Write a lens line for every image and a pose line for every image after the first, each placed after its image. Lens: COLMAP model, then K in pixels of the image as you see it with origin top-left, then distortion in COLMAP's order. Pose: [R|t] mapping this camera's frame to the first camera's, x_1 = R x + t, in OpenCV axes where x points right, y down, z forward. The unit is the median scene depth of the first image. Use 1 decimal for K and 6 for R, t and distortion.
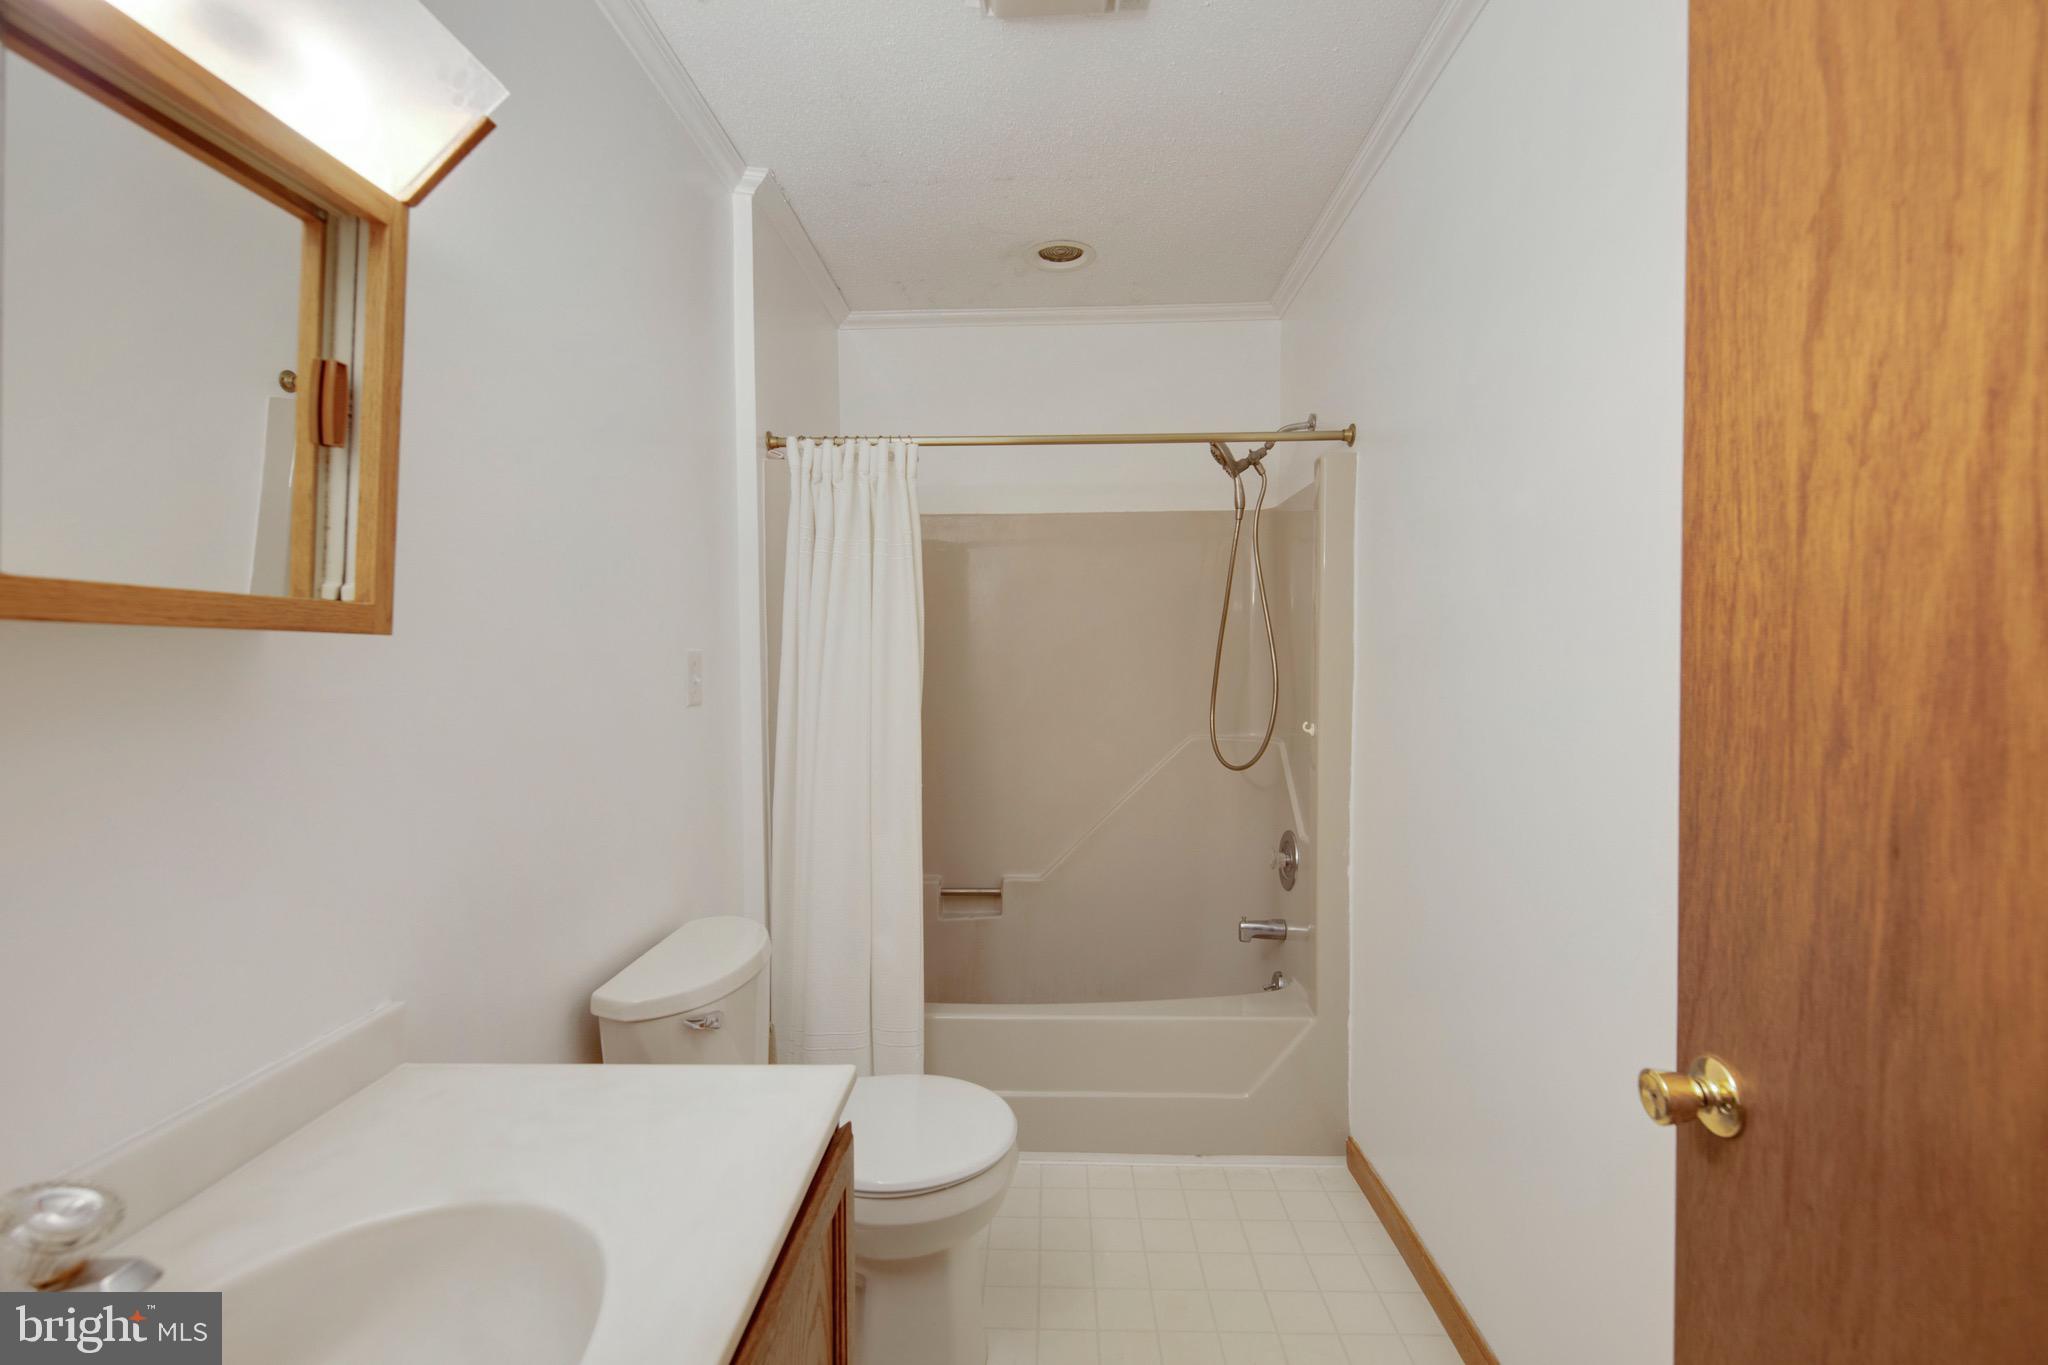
lens RADIAL K [[880.1, 0, 1035.2], [0, 880.1, 680.3], [0, 0, 1]] dist [0.003590, -0.000403]
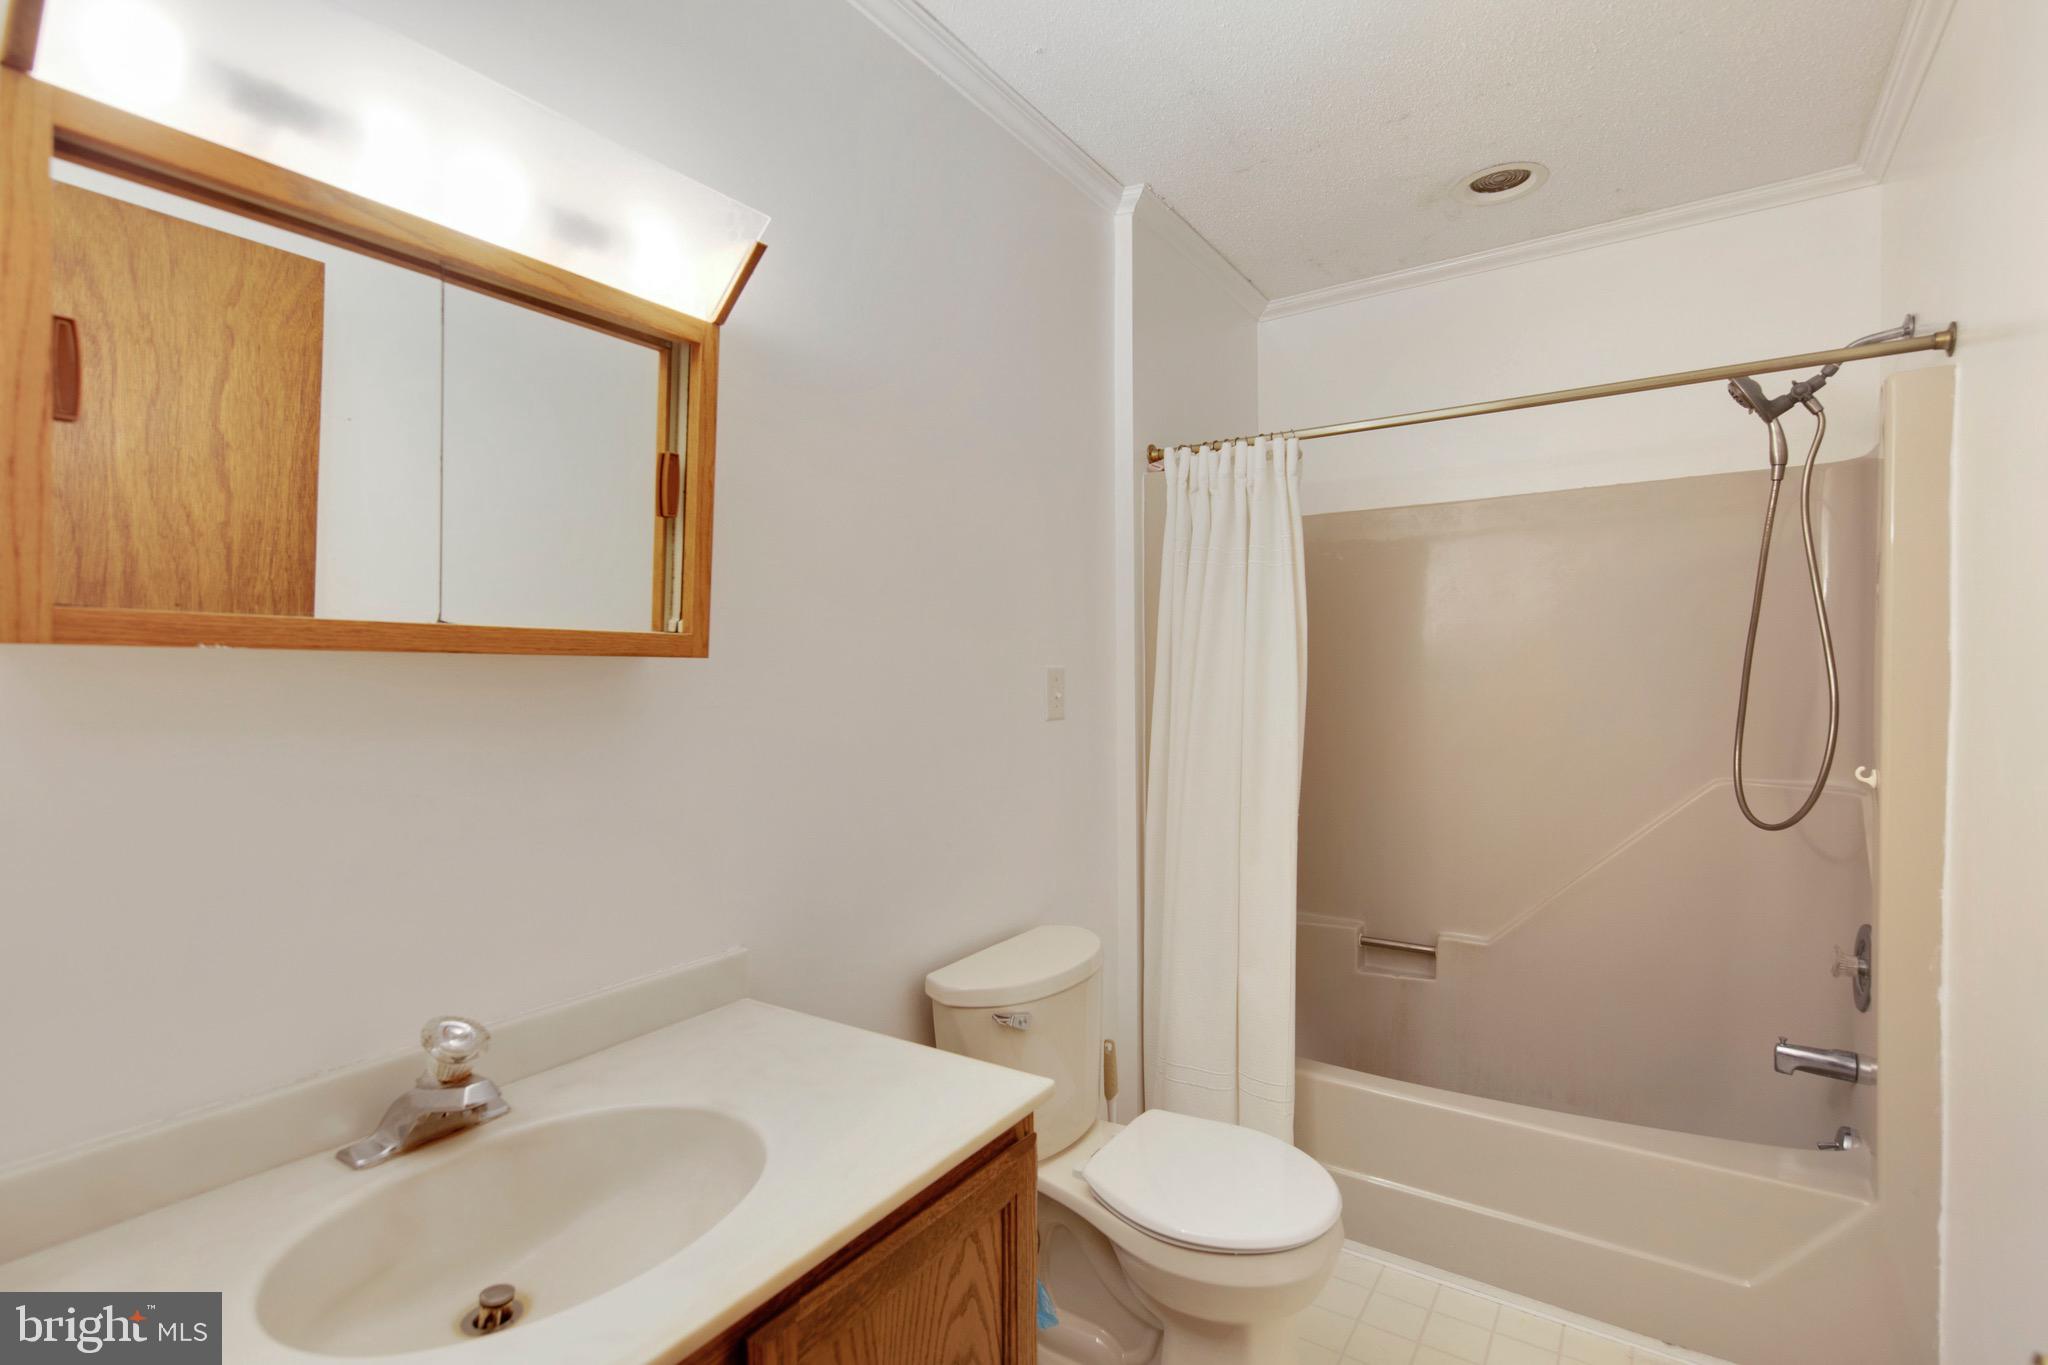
lens RADIAL K [[946.7, 0, 1020.2], [0, 946.7, 683.3], [0, 0, 1]] dist [0.000778, -0.001142]
pose [[0.847839, 0.005100, -0.530229, 0.142608], [-0.012349, 0.999872, -0.010128, -0.002087], [0.530110, 0.015135, 0.847794, 0.025495]]
